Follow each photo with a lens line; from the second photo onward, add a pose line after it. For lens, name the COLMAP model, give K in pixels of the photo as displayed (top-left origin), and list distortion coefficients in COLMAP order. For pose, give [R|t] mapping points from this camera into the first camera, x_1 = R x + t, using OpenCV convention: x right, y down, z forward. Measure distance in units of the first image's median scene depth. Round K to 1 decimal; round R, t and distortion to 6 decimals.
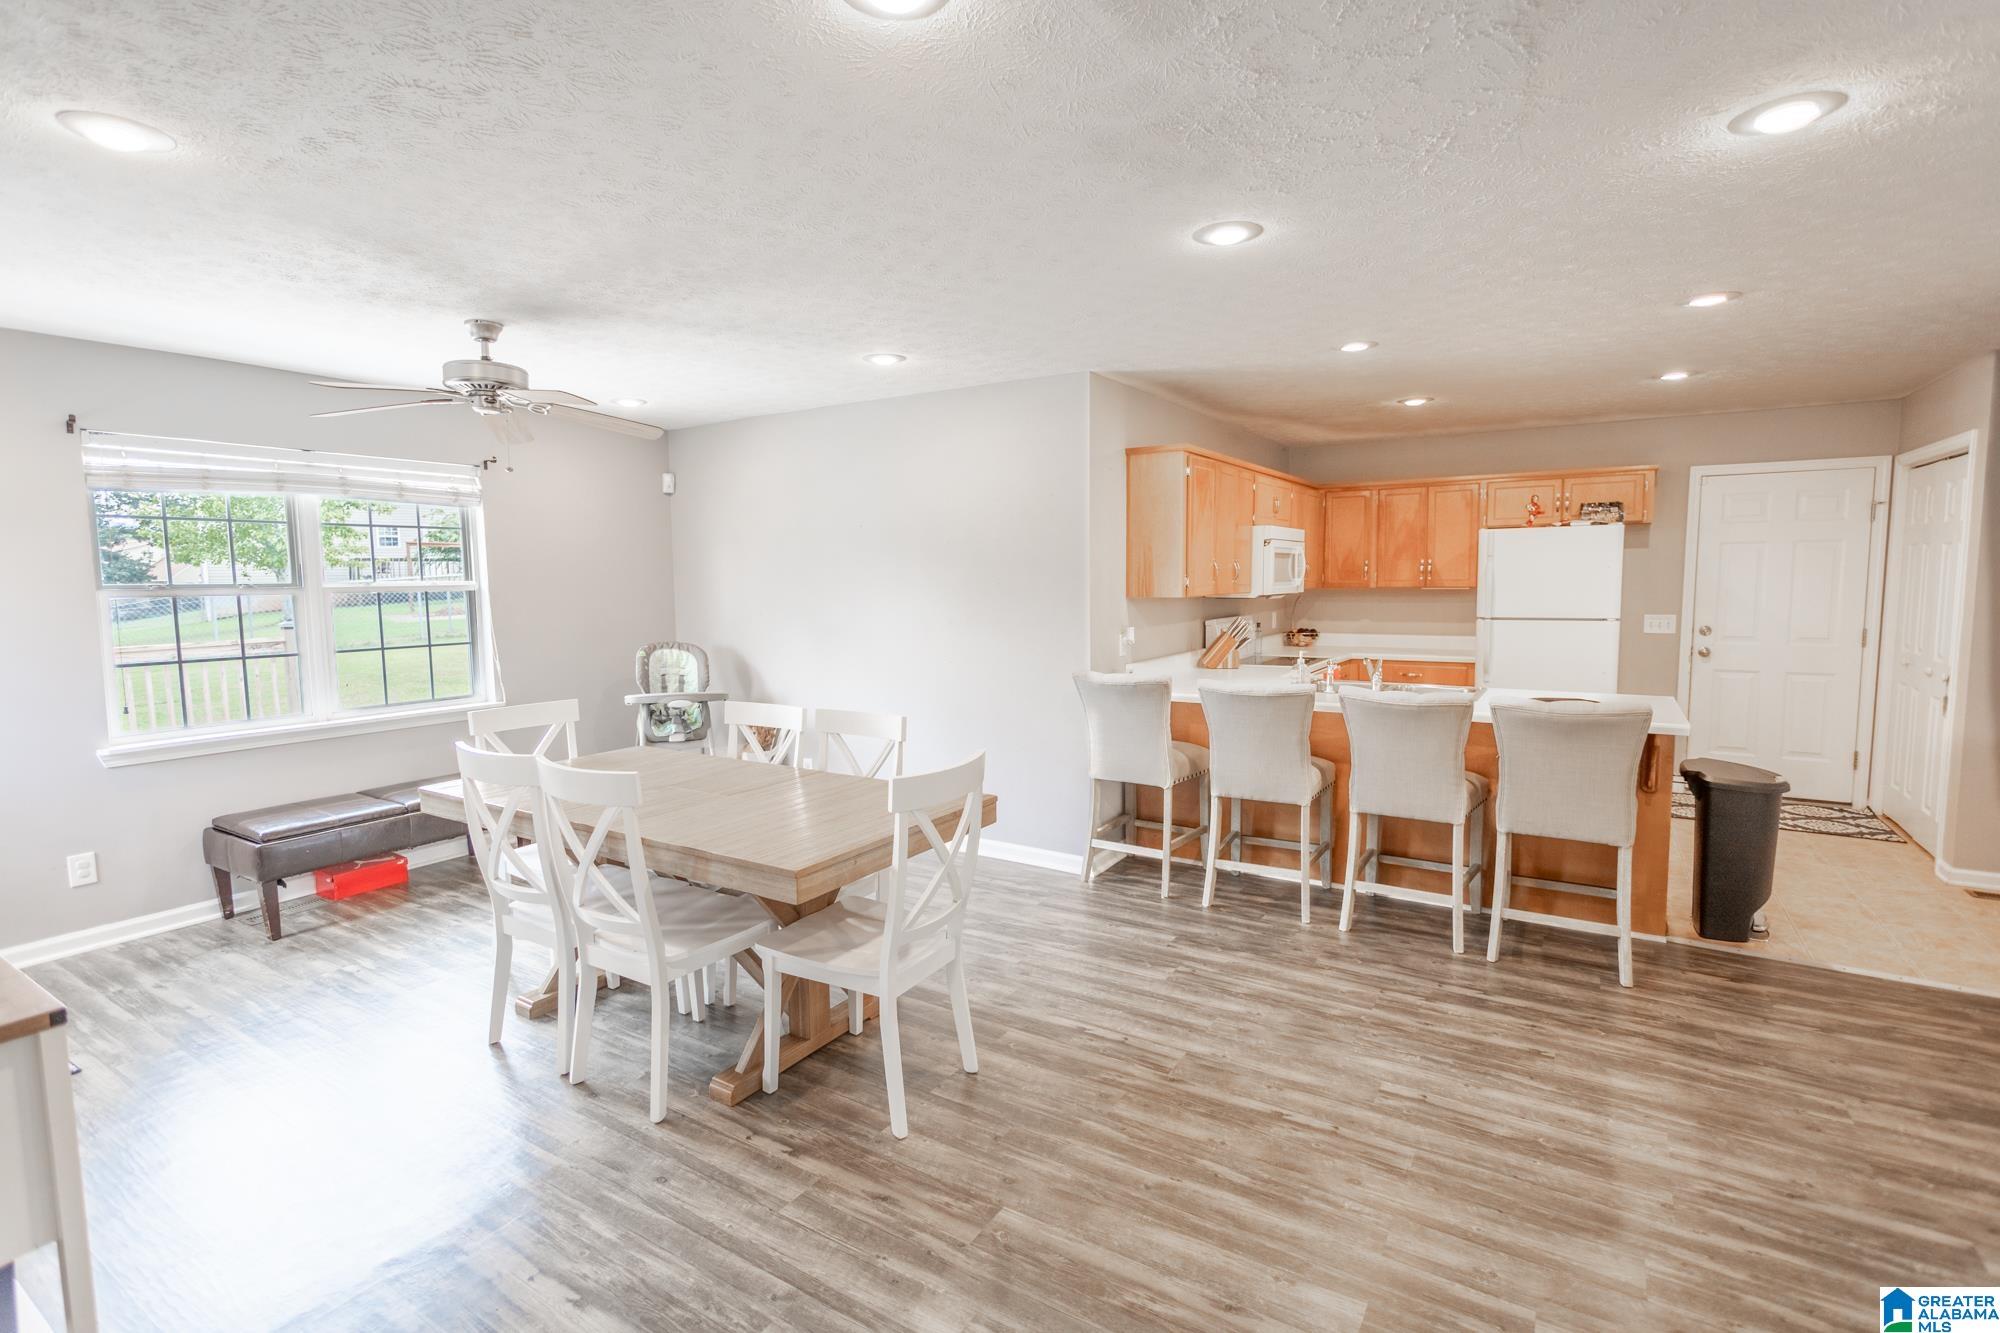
lens RADIAL K [[945.3, 0, 995.4], [0, 945.3, 671.3], [0, 0, 1]] dist [0.003340, 0.000126]
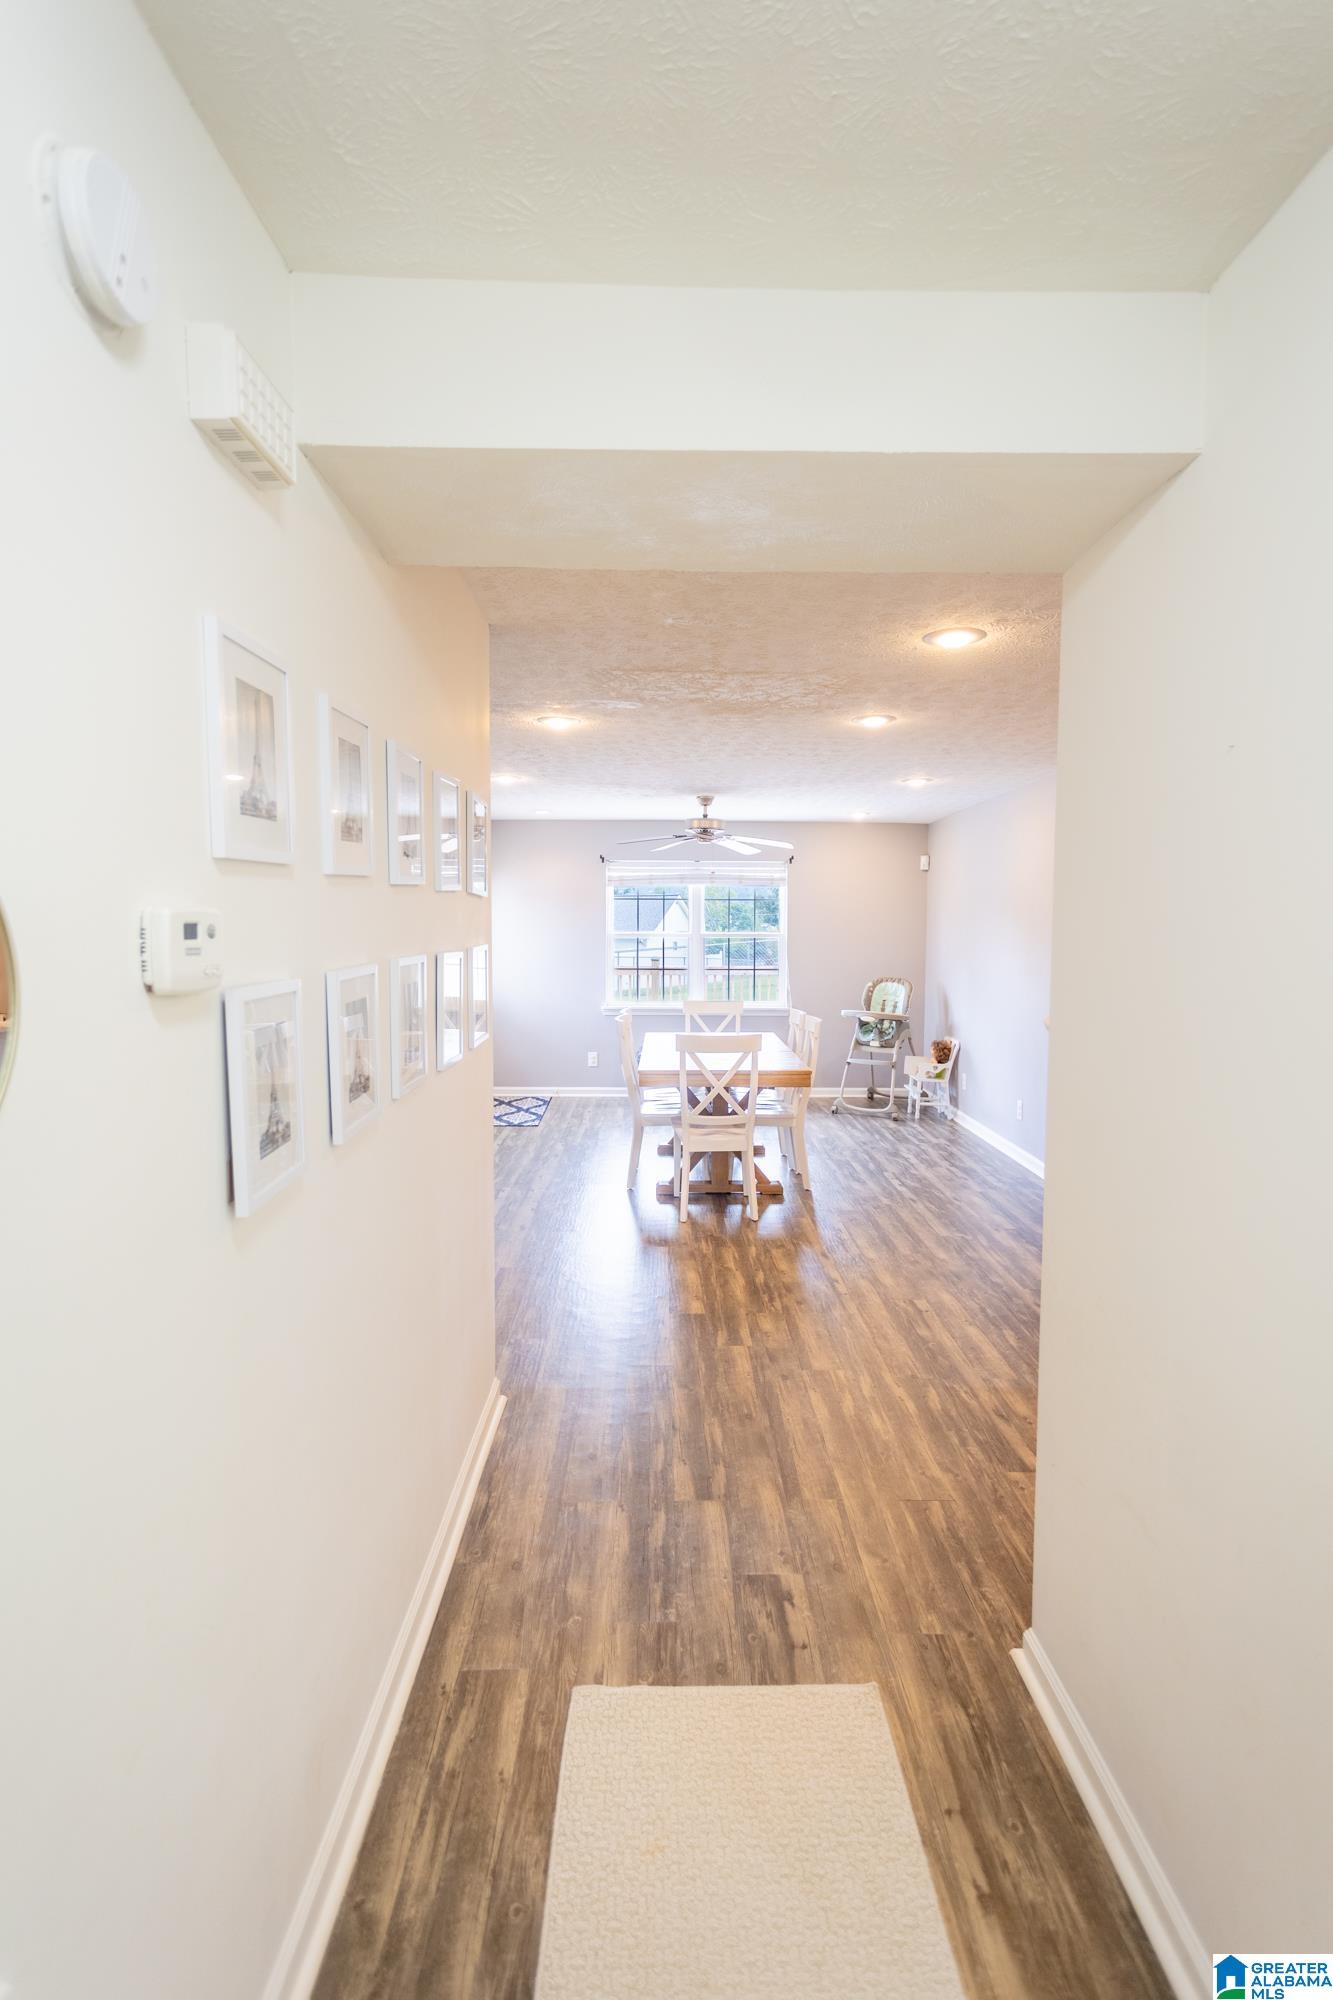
lens RADIAL K [[979.7, 0, 666.5], [0, 979.7, 1000.0], [0, 0, 1]] dist [0.000762, -0.000171]
pose [[0.538277, 0.075666, -0.839365, 1.102344], [-0.096227, 0.994966, 0.027983, -0.009953], [0.837257, 0.065707, 0.542848, -0.108560]]
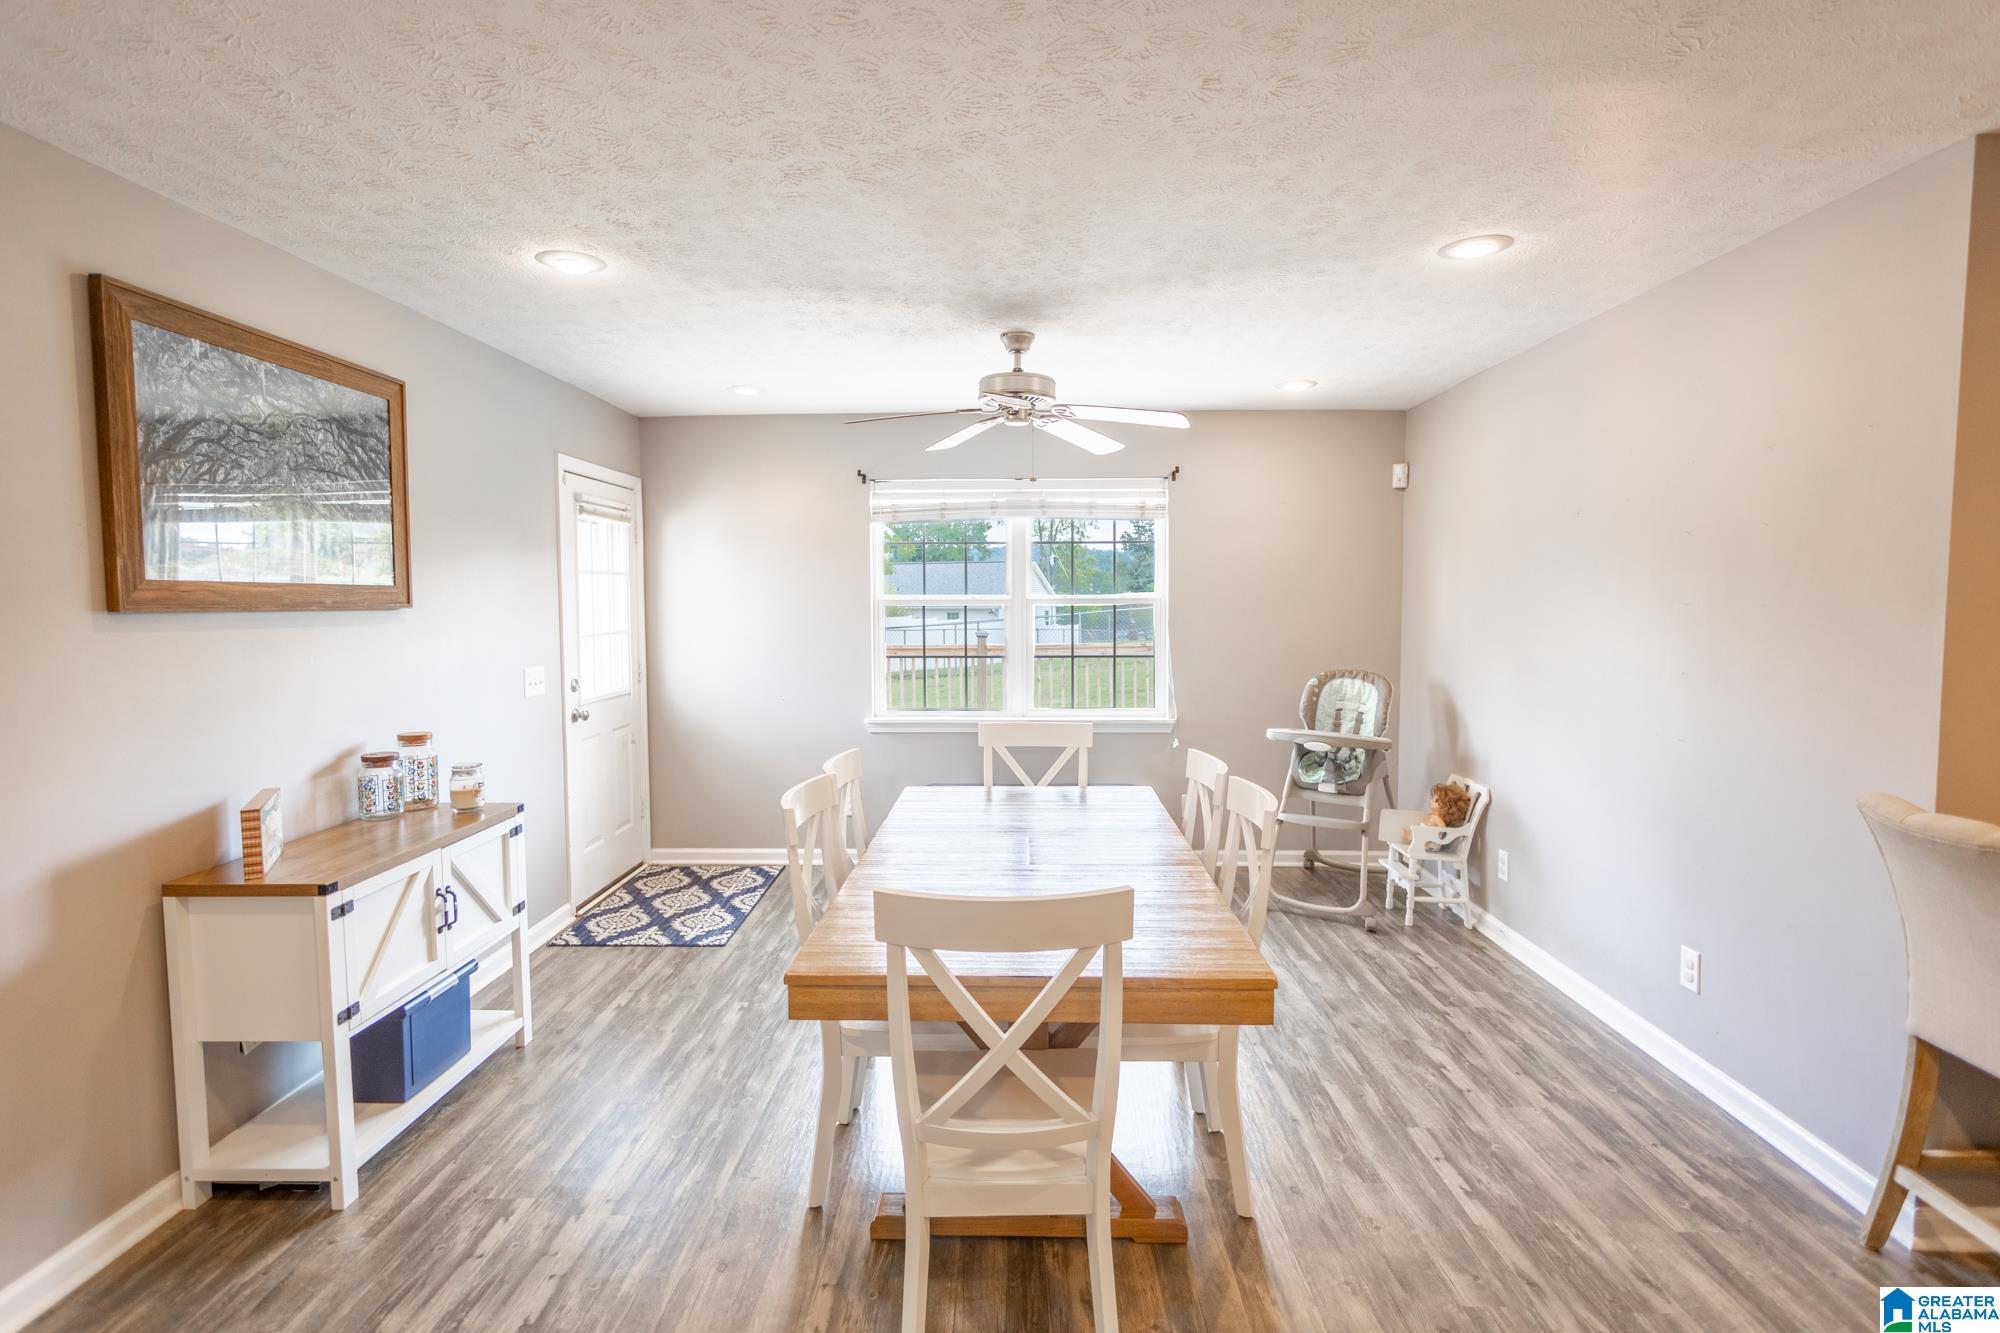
lens RADIAL K [[979.7, 0, 993.8], [0, 979.7, 665.5], [0, 0, 1]] dist [0.000762, -0.000171]
pose [[0.508775, 0.068784, -0.858147, 0.353088], [-0.088884, 0.995673, 0.027110, -0.048344], [0.856299, 0.062482, 0.512687, 0.473662]]
